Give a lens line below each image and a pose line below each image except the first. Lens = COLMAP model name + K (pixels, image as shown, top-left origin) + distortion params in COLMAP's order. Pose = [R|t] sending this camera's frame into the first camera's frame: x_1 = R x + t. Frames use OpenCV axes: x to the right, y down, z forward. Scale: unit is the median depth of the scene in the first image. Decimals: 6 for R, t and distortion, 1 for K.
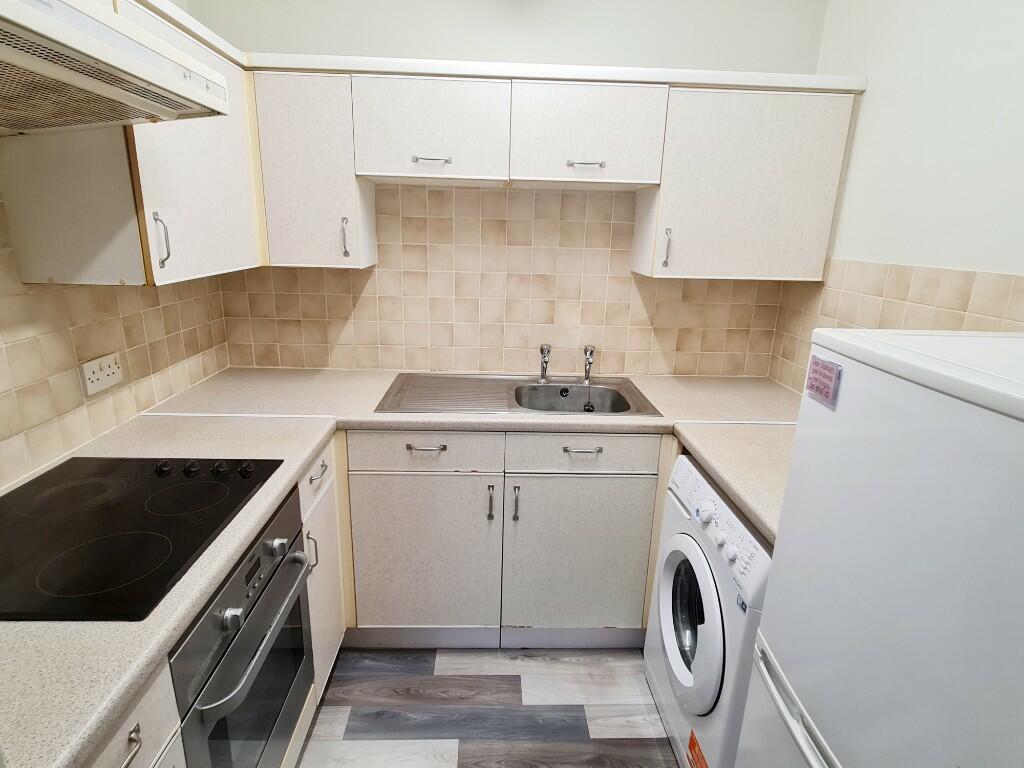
lens RADIAL K [[535.5, 0, 503.0], [0, 535.5, 373.8], [0, 0, 1]] dist [-0.003921, -0.000246]
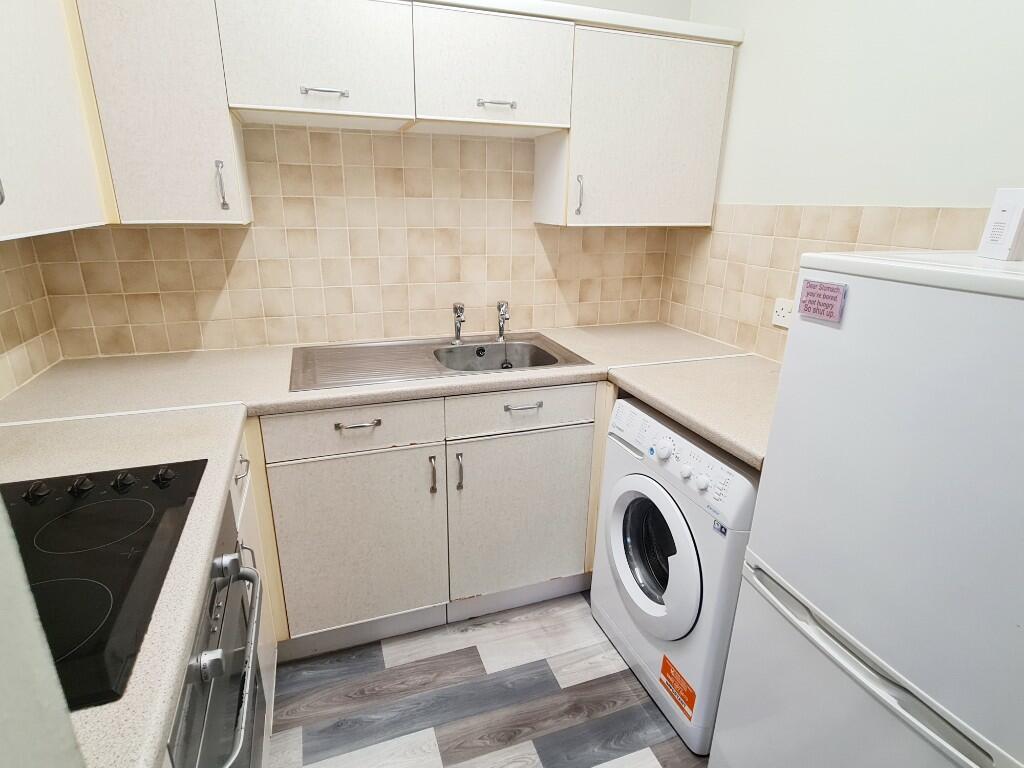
lens RADIAL K [[535.5, 0, 503.0], [0, 535.5, 373.8], [0, 0, 1]] dist [-0.003921, -0.000246]
pose [[0.954957, -0.102910, 0.278328, -0.142290], [0.086837, 0.993795, 0.069508, 0.012253], [-0.283754, -0.042208, 0.957968, 0.081756]]
